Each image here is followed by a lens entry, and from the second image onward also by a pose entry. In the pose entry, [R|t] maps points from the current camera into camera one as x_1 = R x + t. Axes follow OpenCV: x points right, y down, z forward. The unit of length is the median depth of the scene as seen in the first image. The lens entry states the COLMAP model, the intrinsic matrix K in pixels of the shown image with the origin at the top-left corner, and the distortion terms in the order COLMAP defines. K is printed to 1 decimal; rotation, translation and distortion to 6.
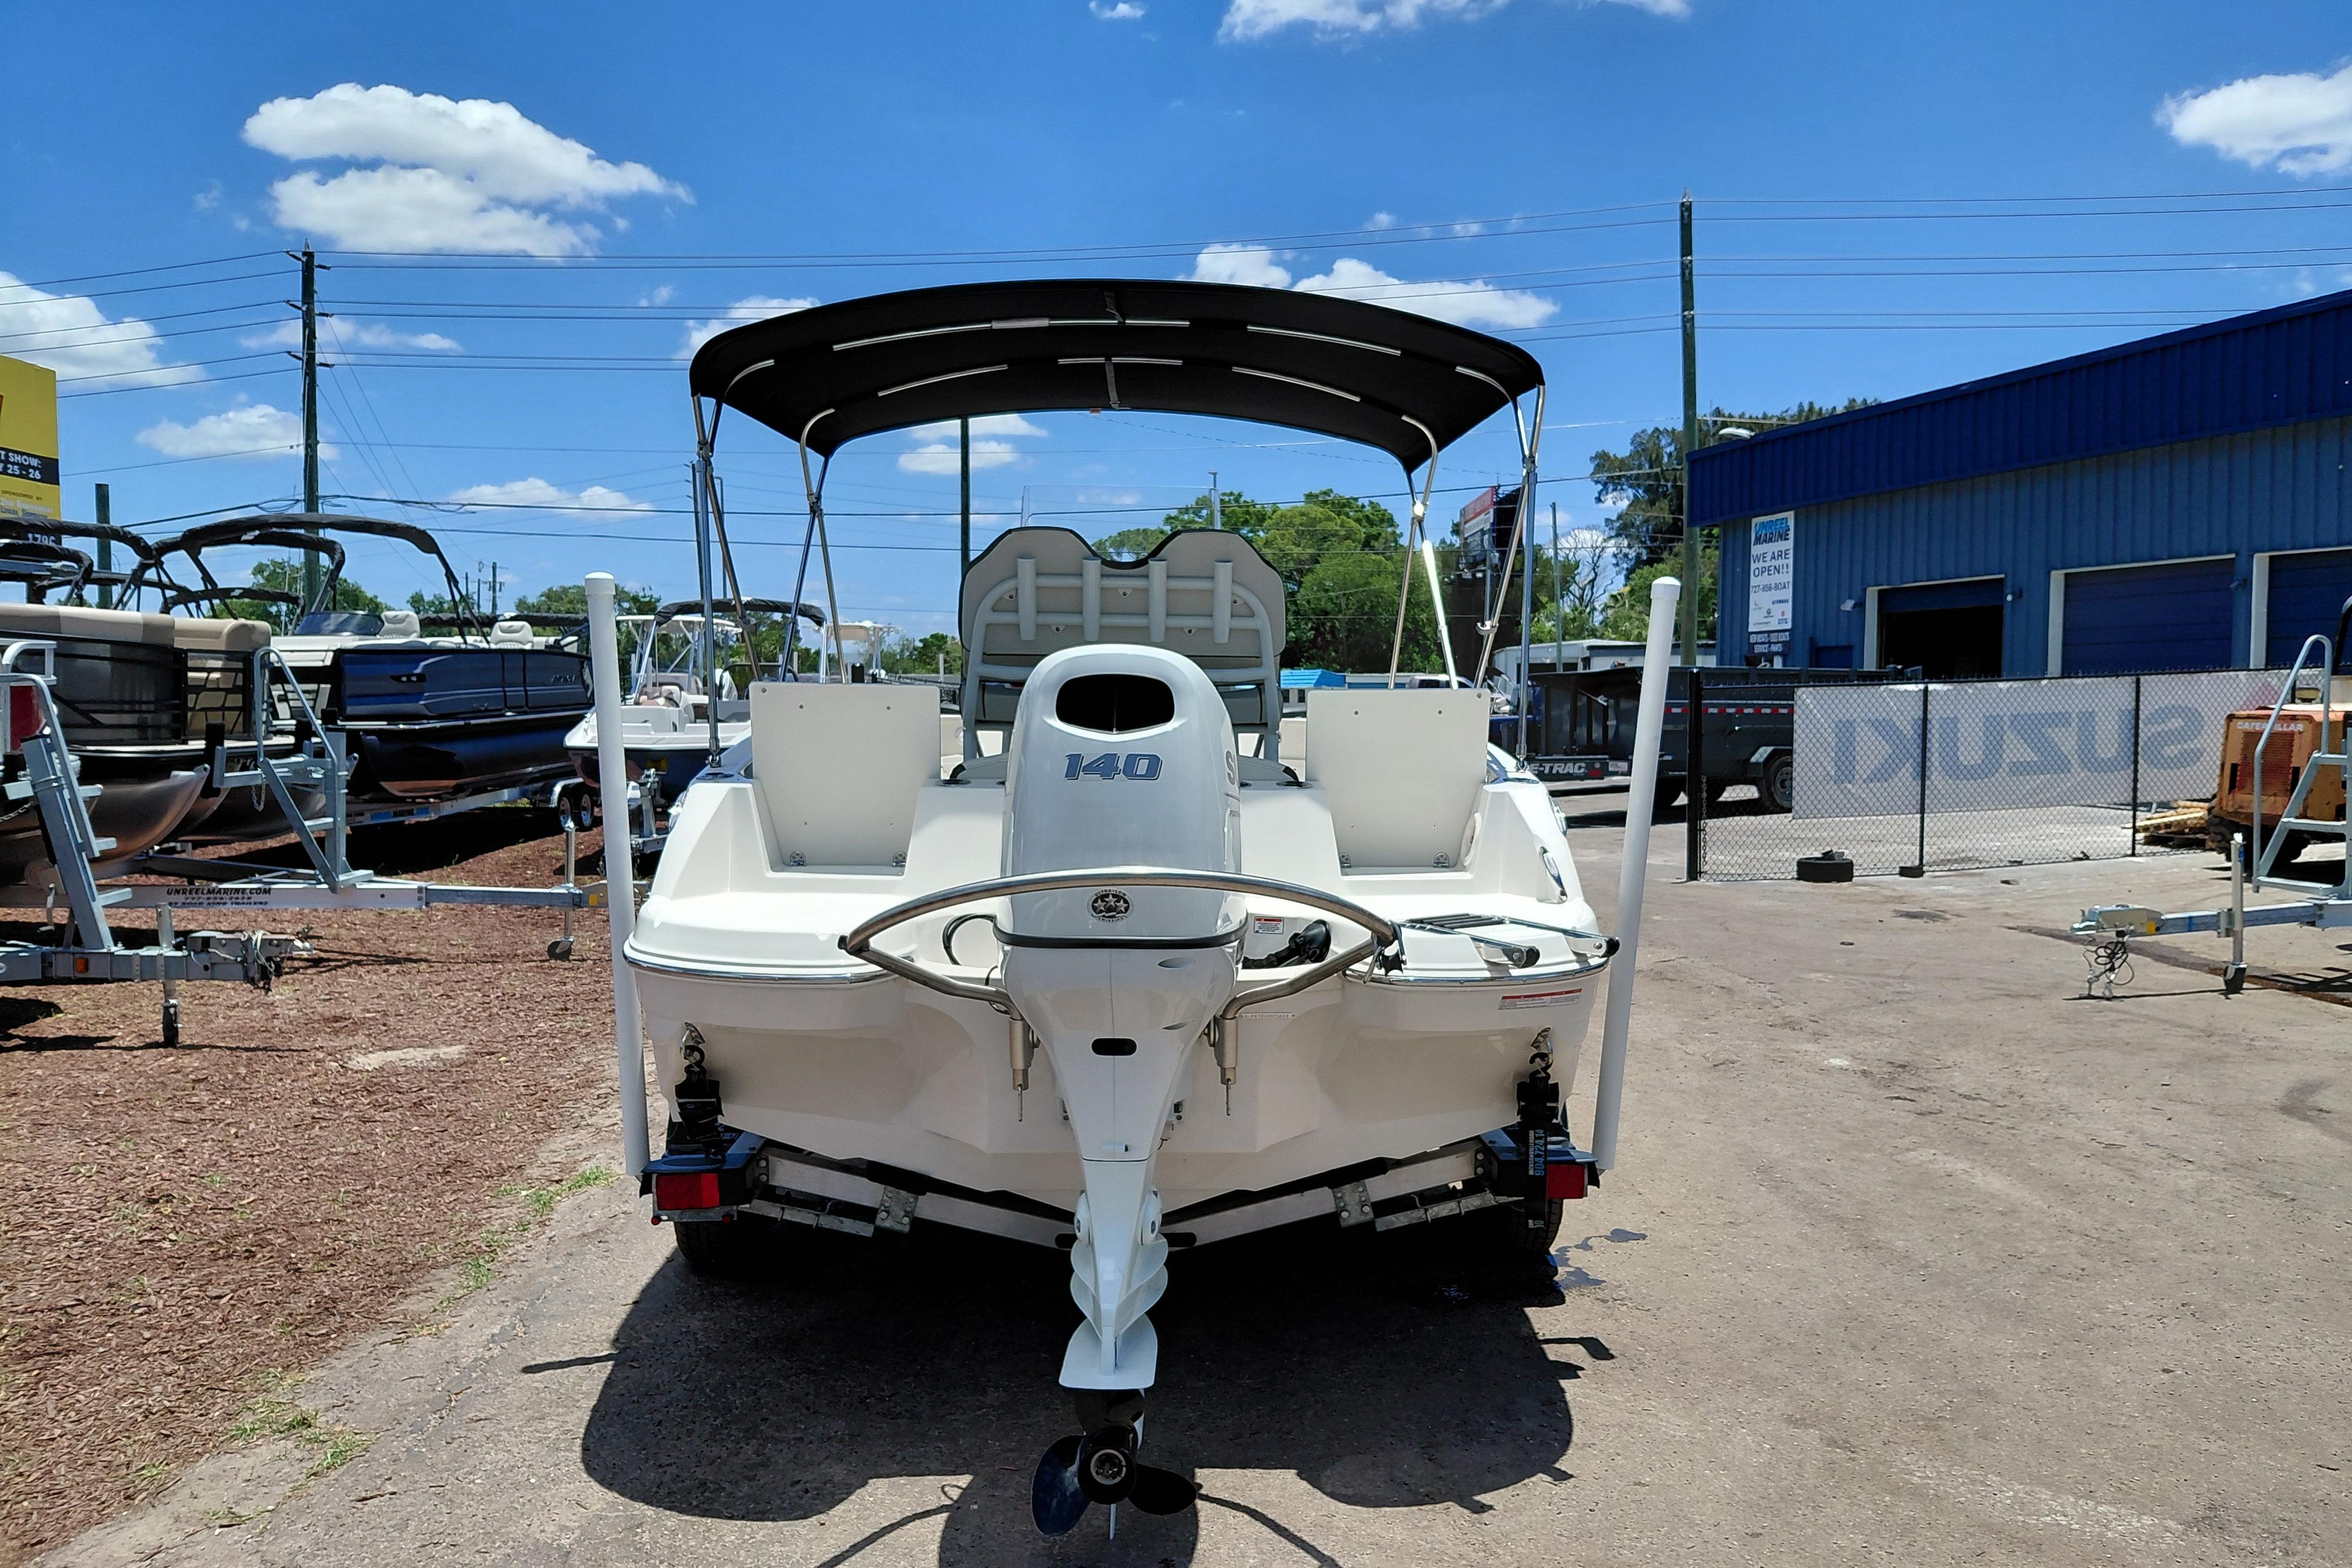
lens RADIAL K [[1751.8, 0, 1189.0], [0, 1751.8, 802.7], [0, 0, 1]] dist [0.067305, -0.128482]
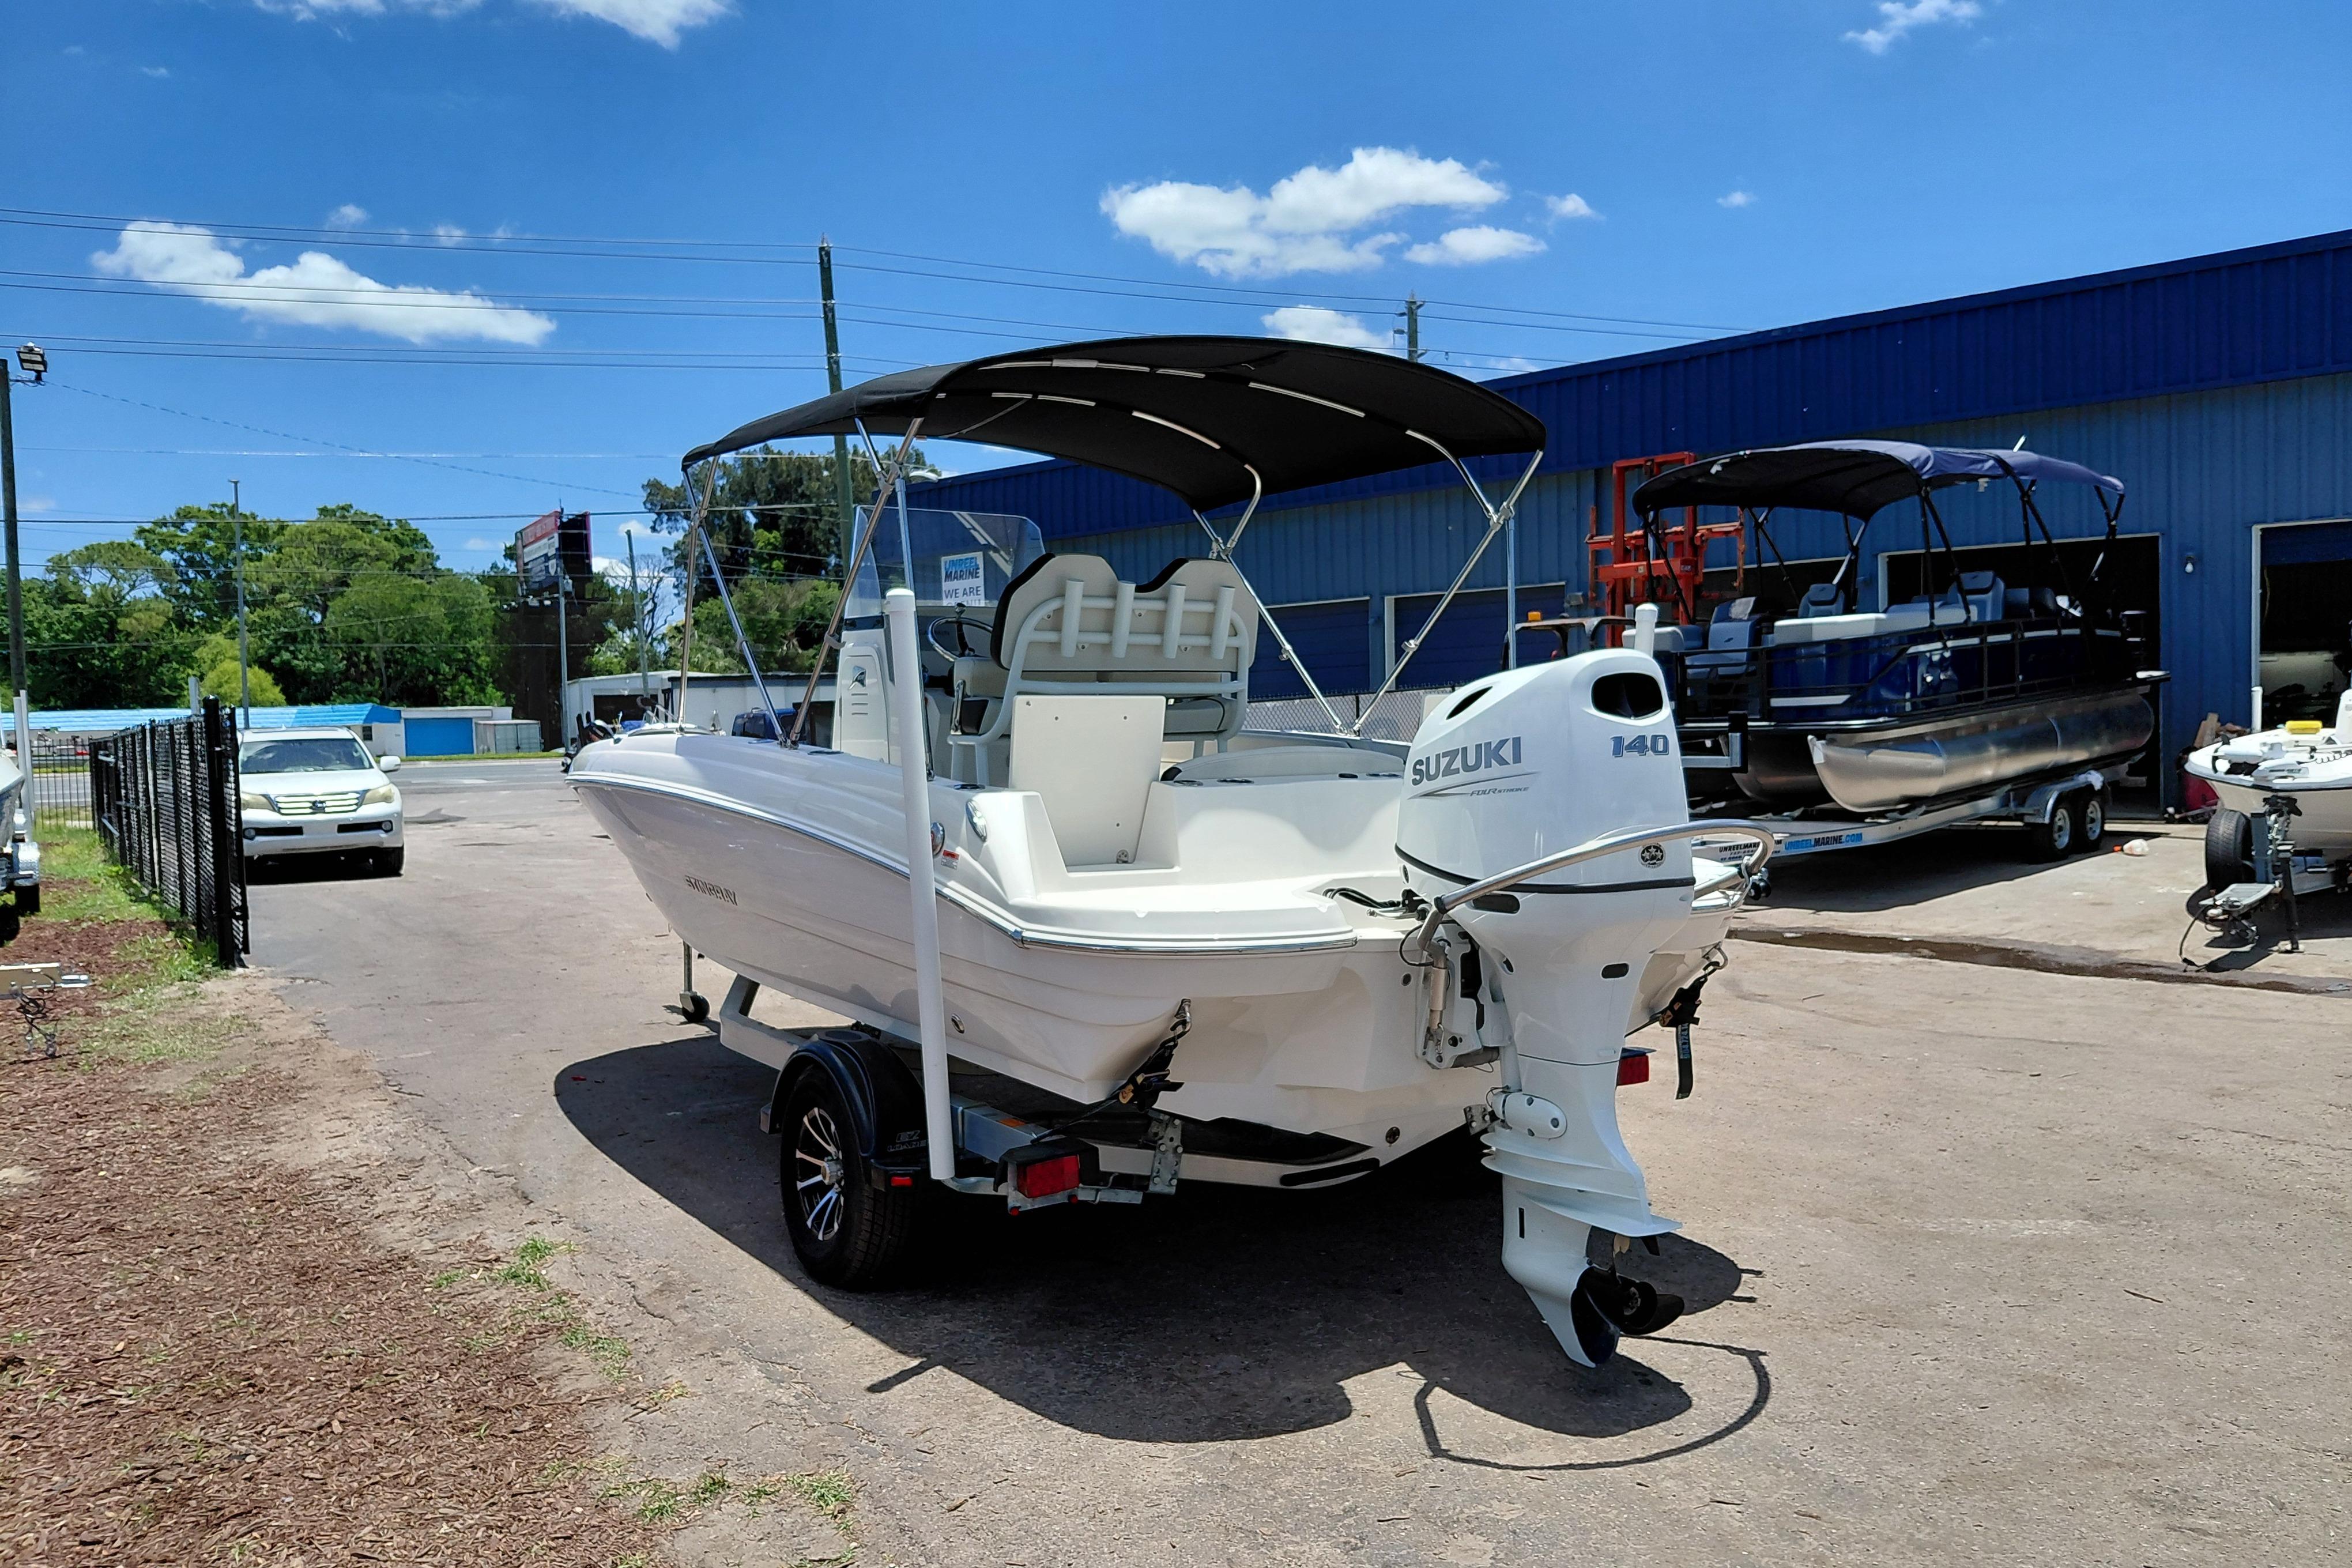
lens RADIAL K [[1751.8, 0, 1202.5], [0, 1751.8, 819.1], [0, 0, 1]] dist [0.067305, -0.128482]
pose [[0.855526, -0.050340, 0.515307, -0.190272], [0.054781, 0.998477, 0.006591, 0.001220], [-0.514853, 0.022590, 0.856981, 0.013428]]
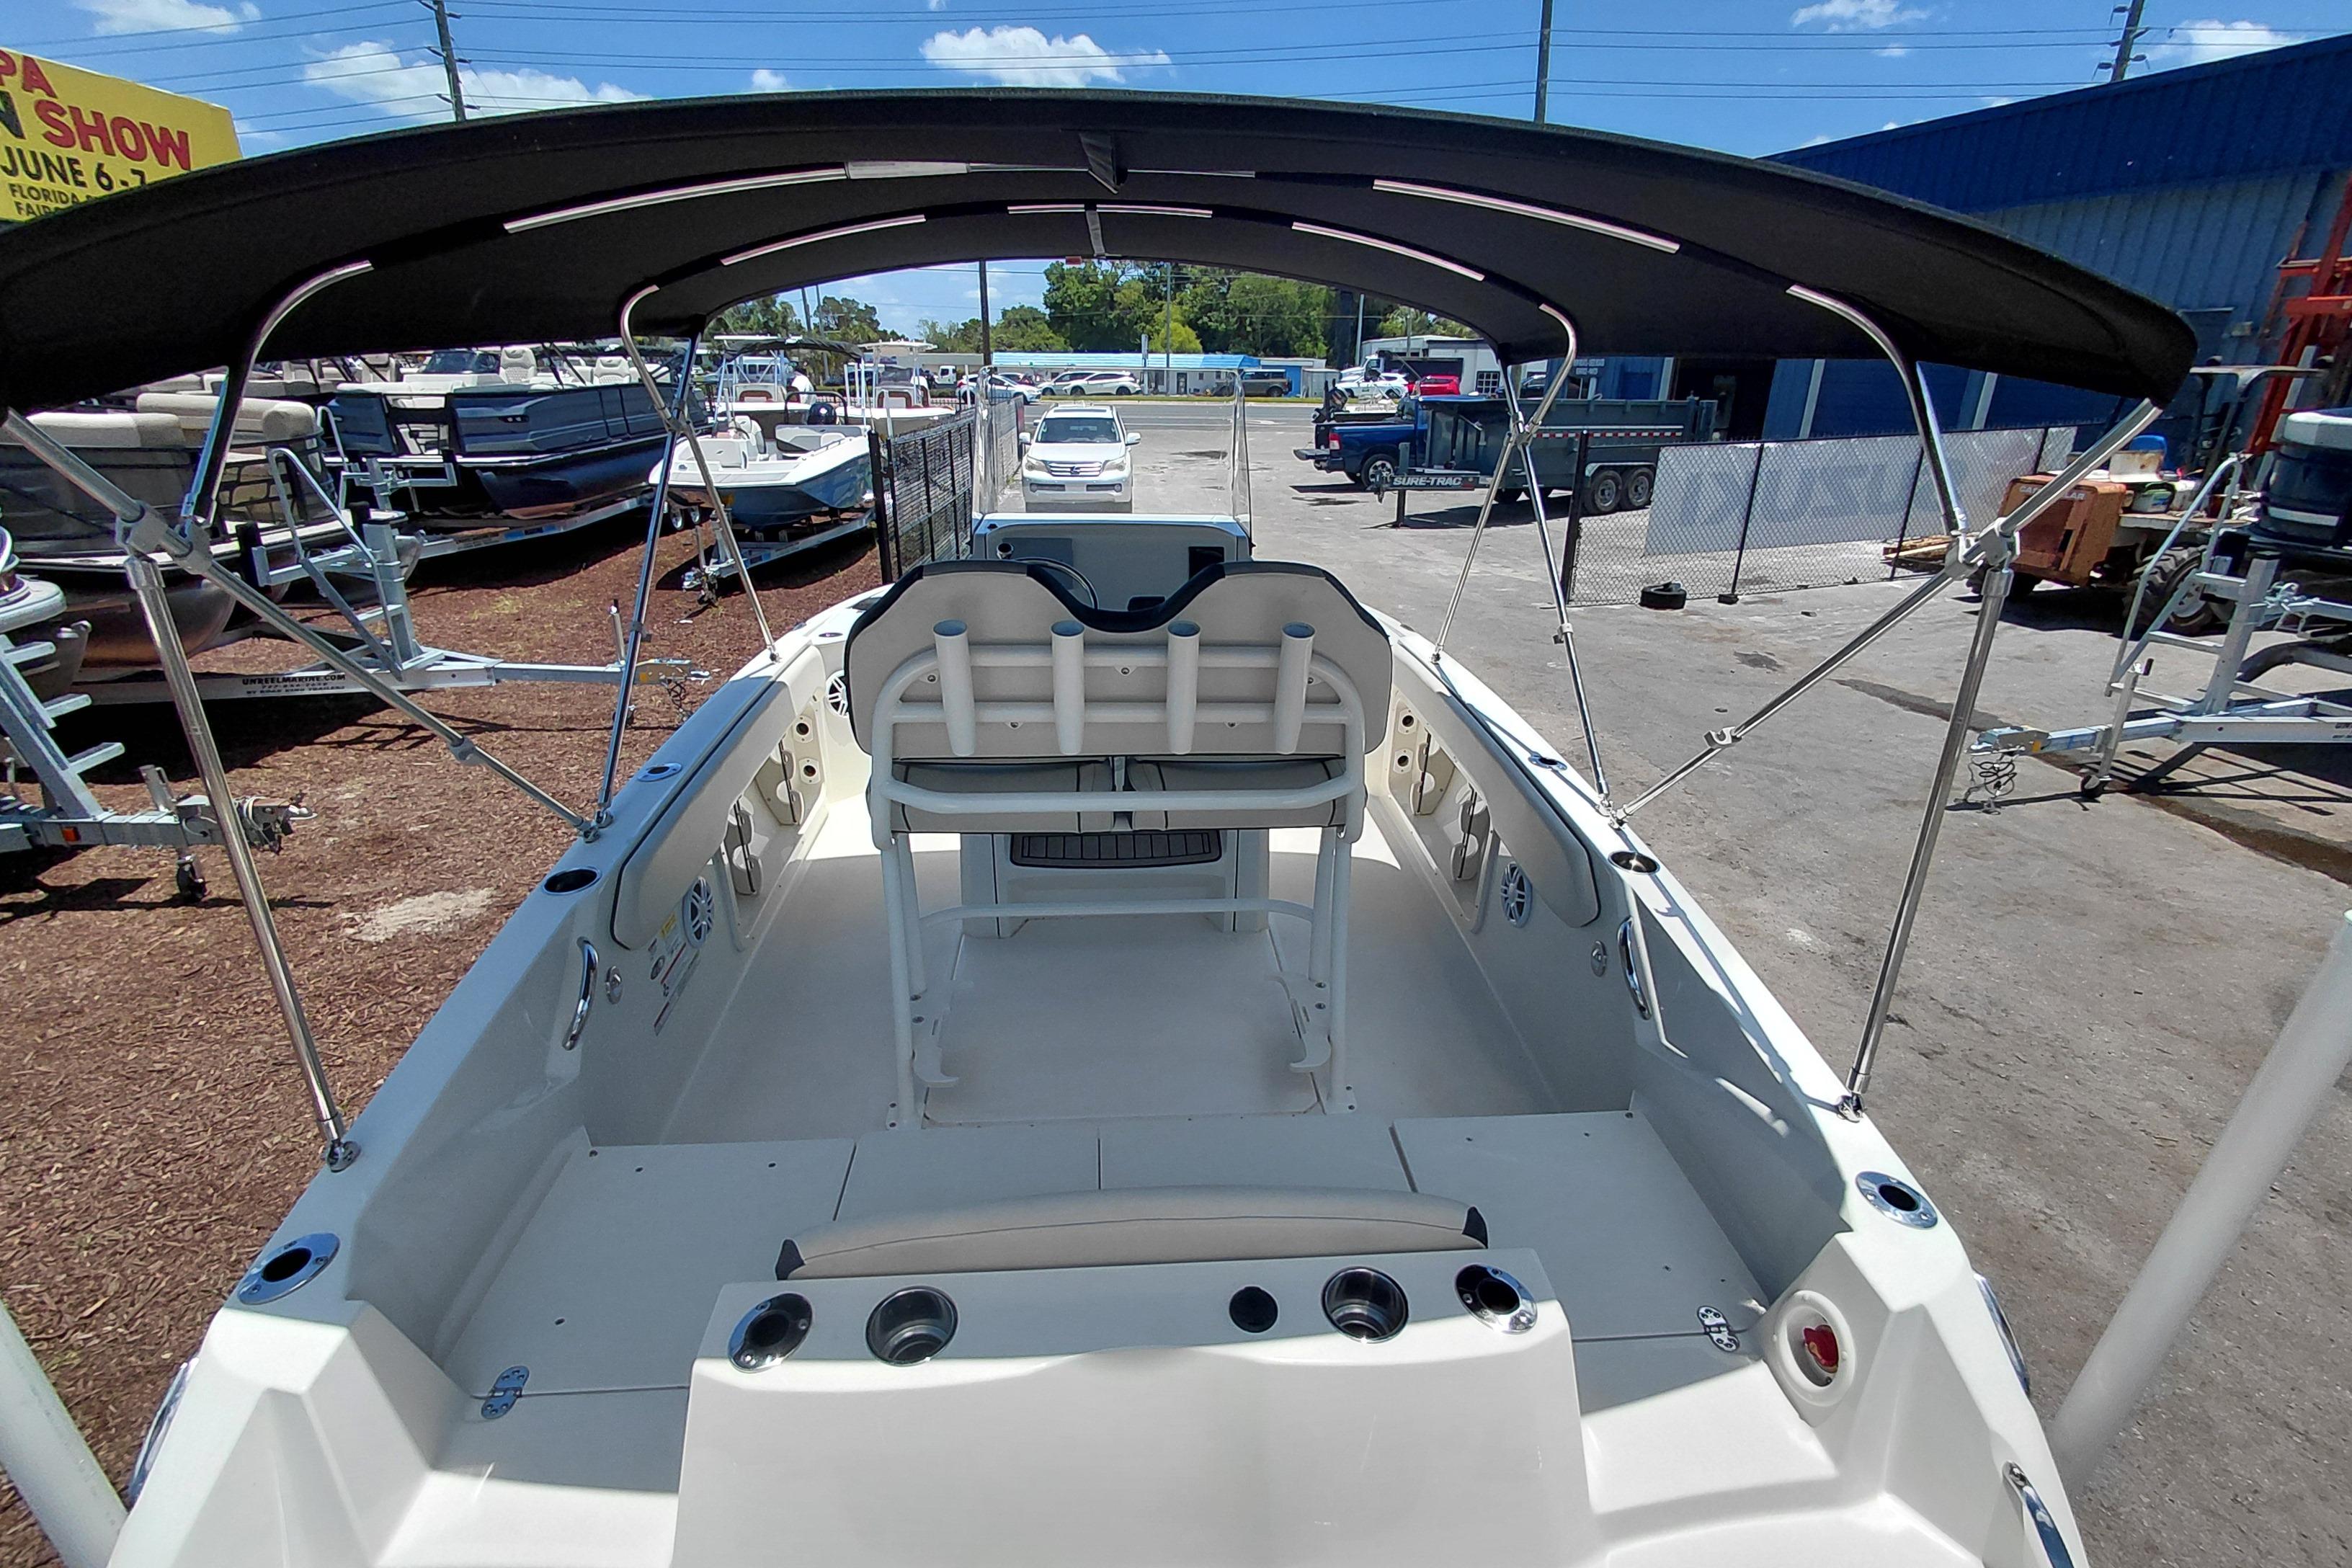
lens RADIAL K [[1096.4, 0, 1187.4], [0, 1096.4, 811.7], [0, 0, 1]] dist [-0.009711, 0.003510]
pose [[0.999423, -0.002808, 0.033836, -0.009228], [-0.008223, 0.946883, 0.321474, -0.063893], [-0.032942, -0.321567, 0.946314, 0.207459]]
